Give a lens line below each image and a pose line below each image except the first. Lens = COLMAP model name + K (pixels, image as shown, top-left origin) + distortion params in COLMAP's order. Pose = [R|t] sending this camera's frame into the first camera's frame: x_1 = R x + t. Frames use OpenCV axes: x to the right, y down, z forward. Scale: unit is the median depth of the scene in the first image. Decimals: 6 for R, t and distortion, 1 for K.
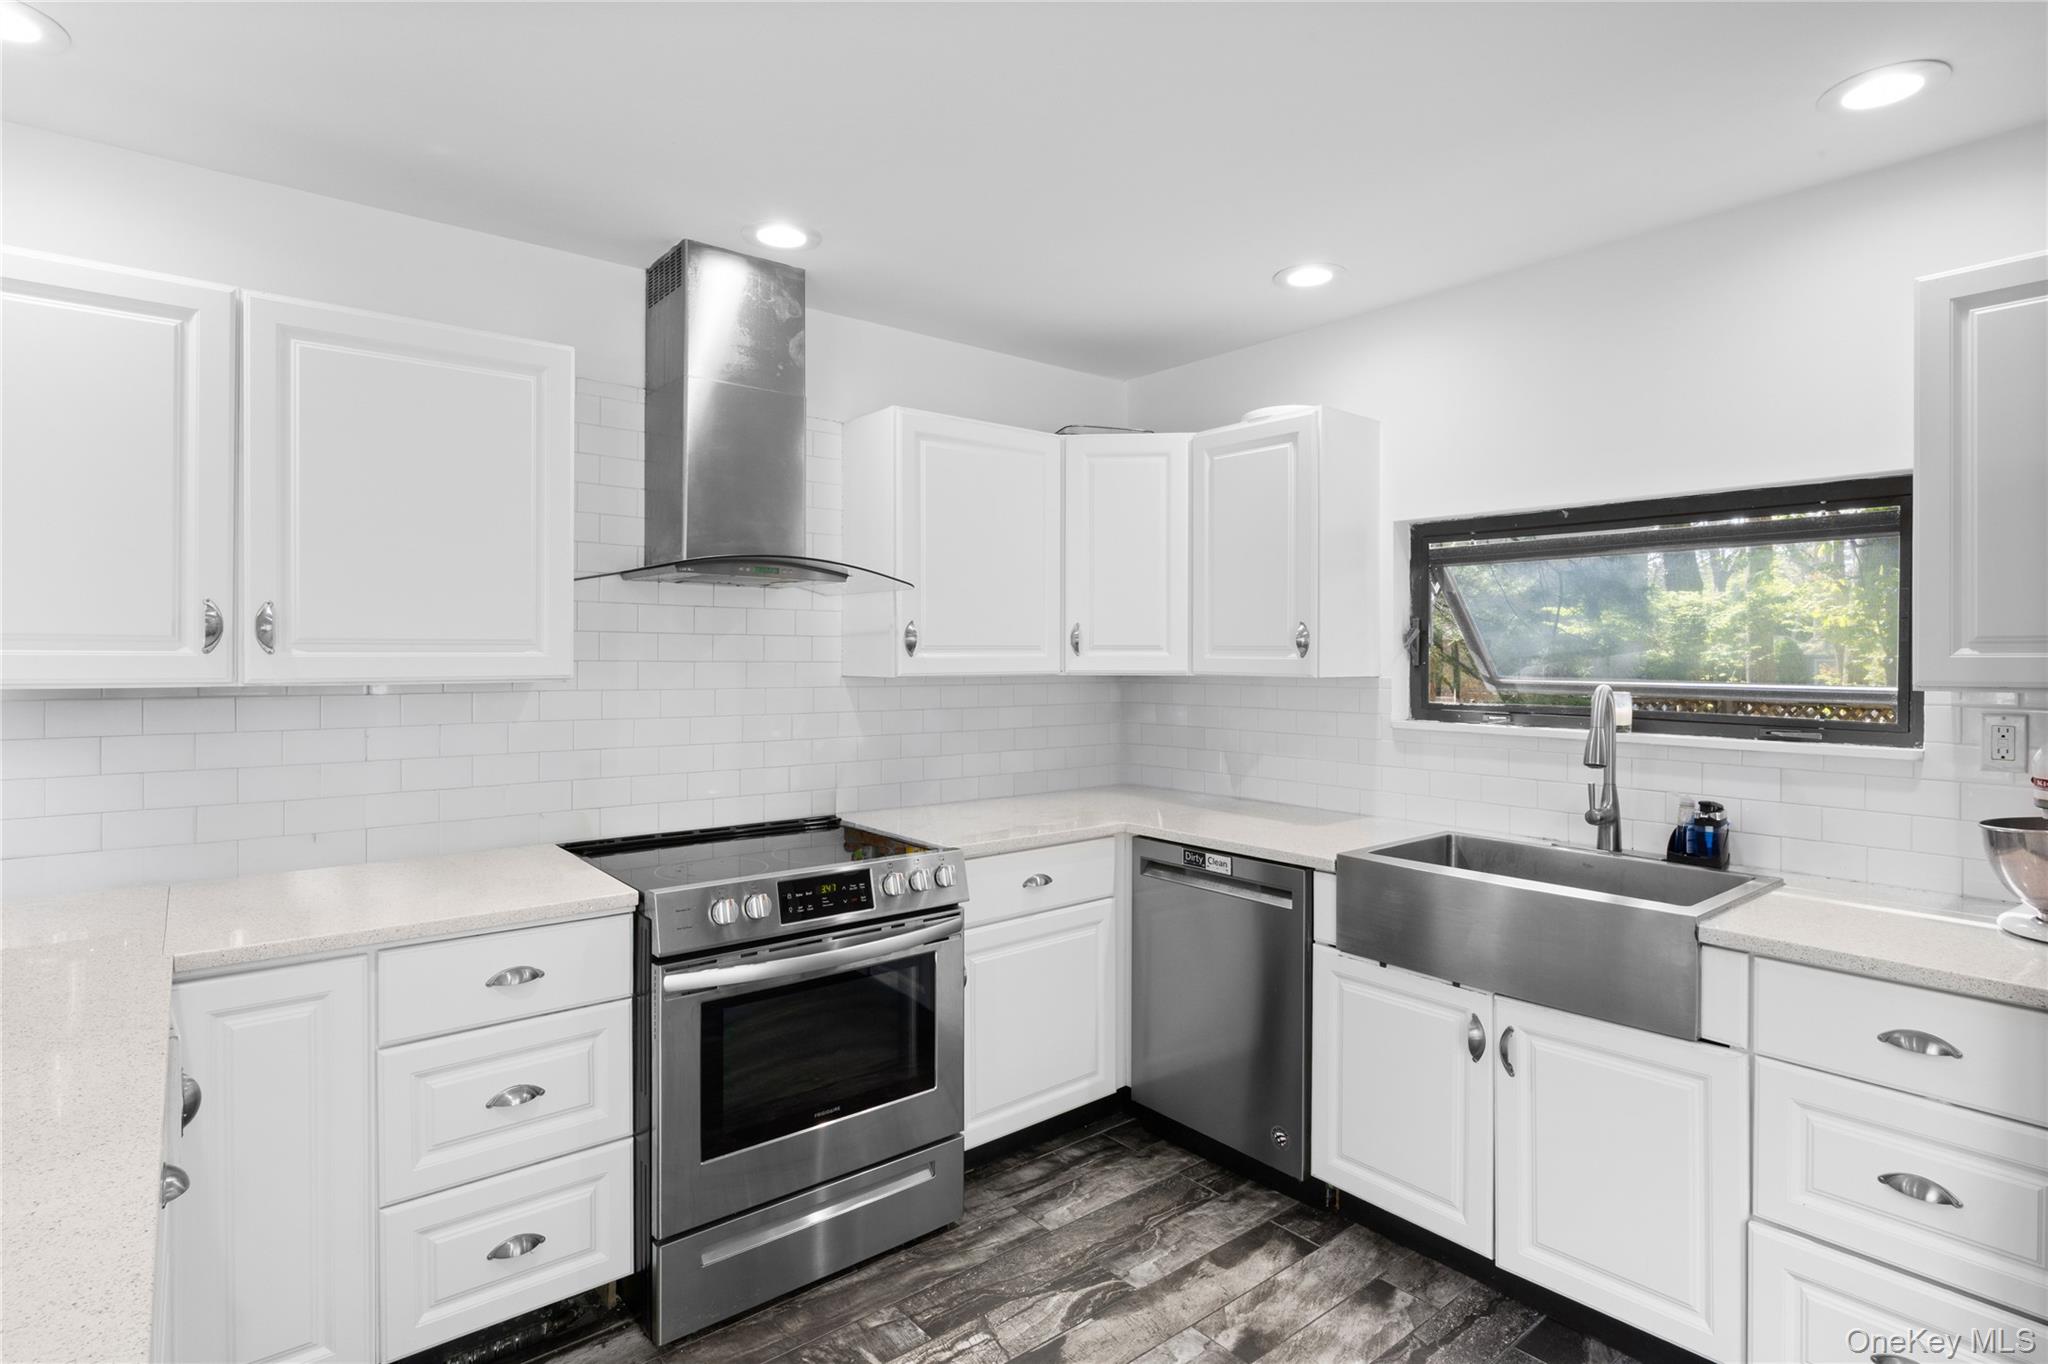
lens RADIAL K [[1023.1, 0, 1027.3], [0, 1023.1, 671.7], [0, 0, 1]] dist [0.000927, -0.000320]
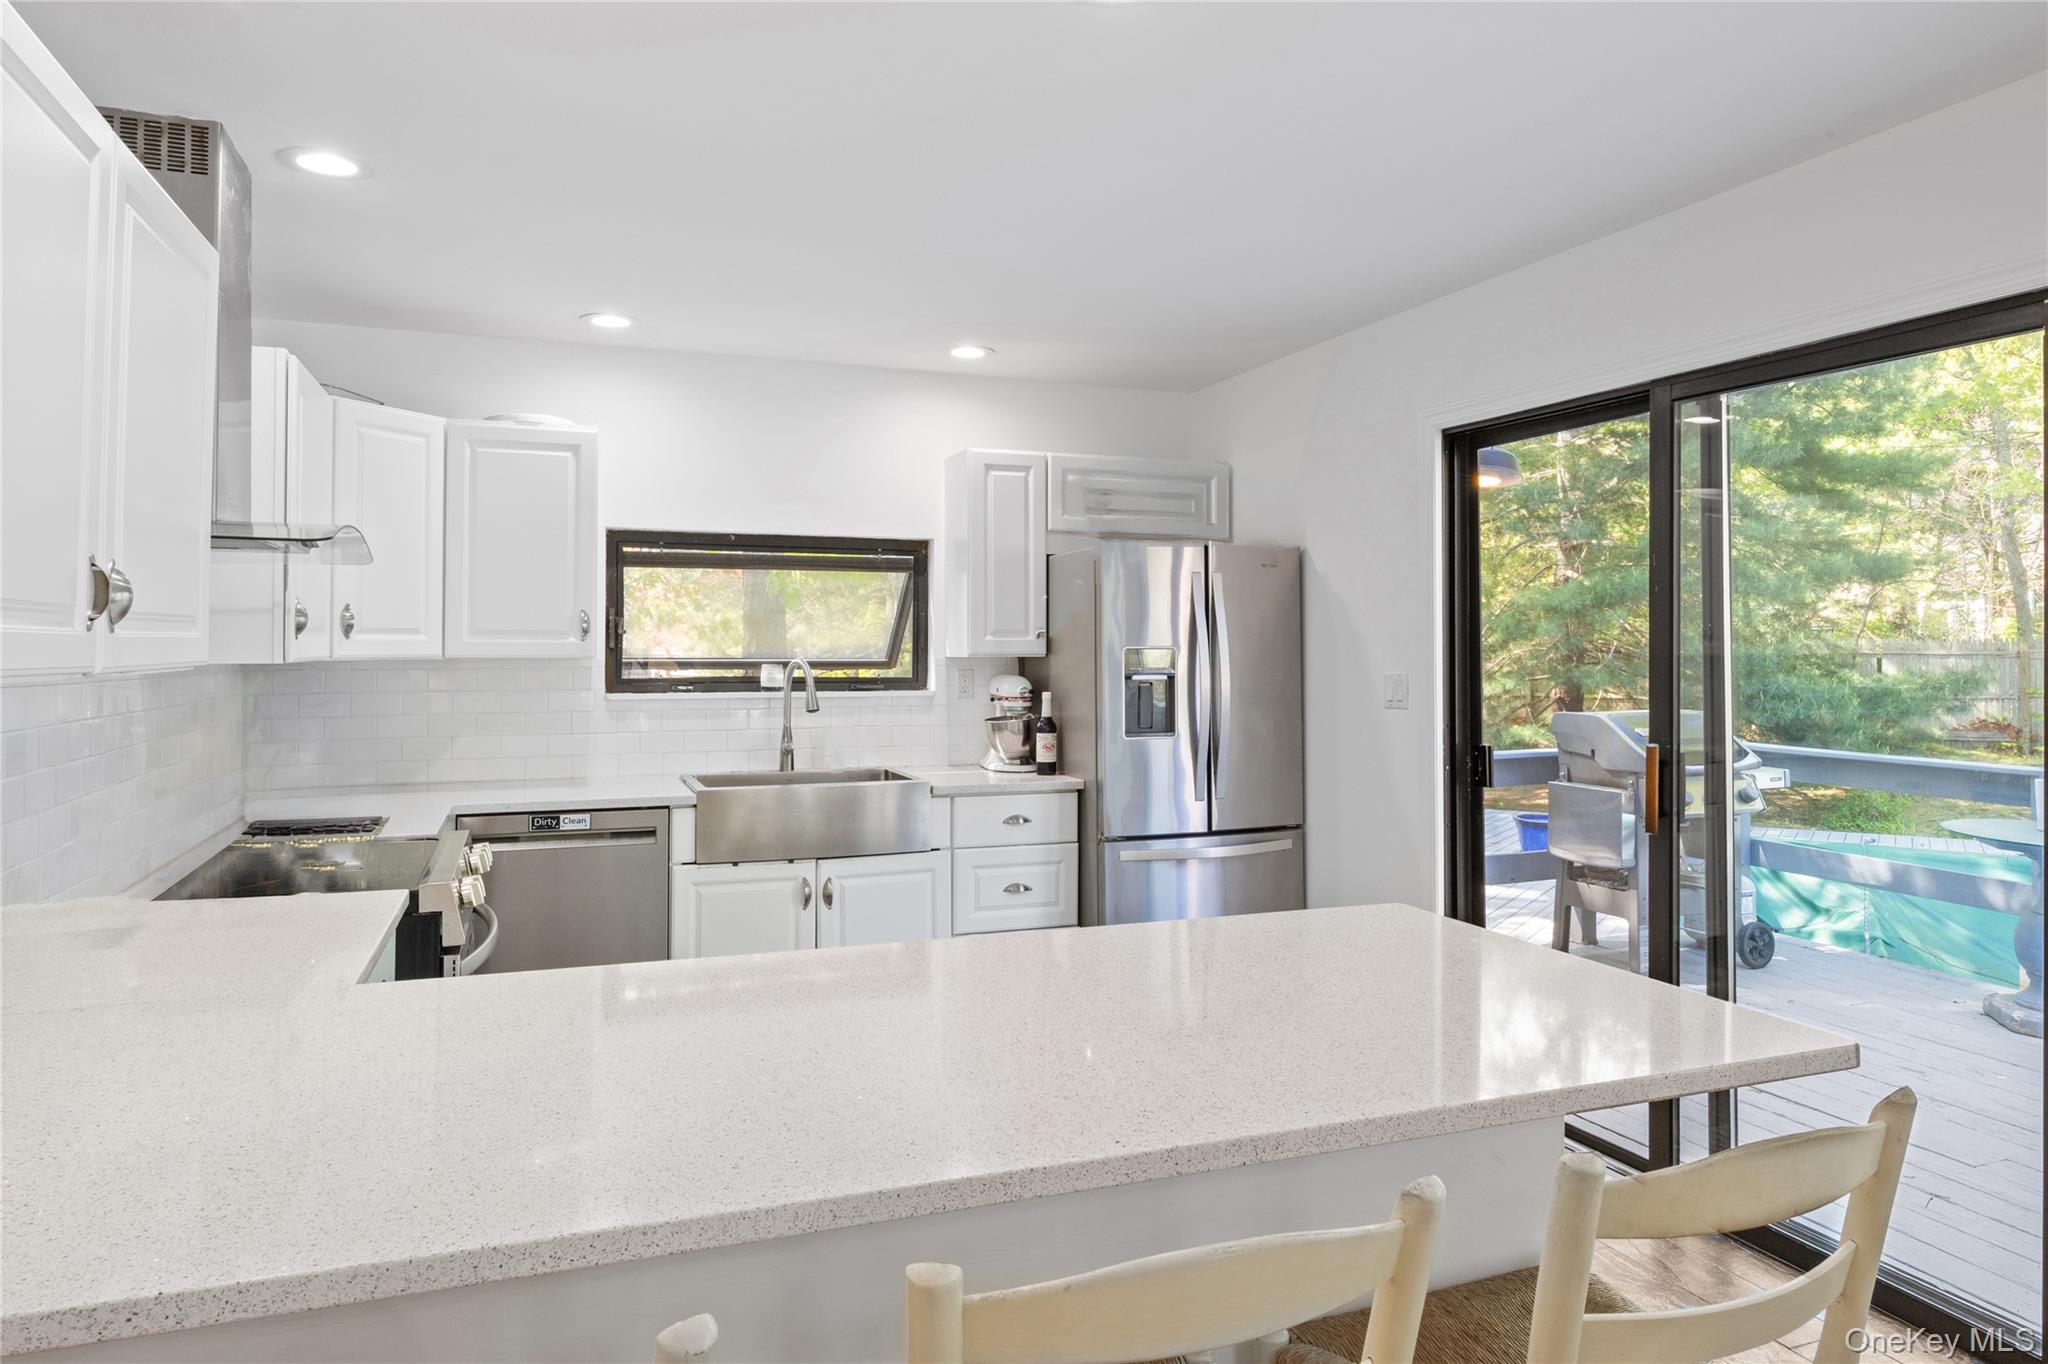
lens RADIAL K [[1337.6, 0, 1027.4], [0, 1337.6, 664.6], [0, 0, 1]] dist [-0.003103, -0.000342]
pose [[0.328243, -0.014090, 0.944488, -1.278864], [0.017077, 0.999814, 0.008980, 0.009790], [-0.944439, 0.013182, 0.328422, 0.041736]]
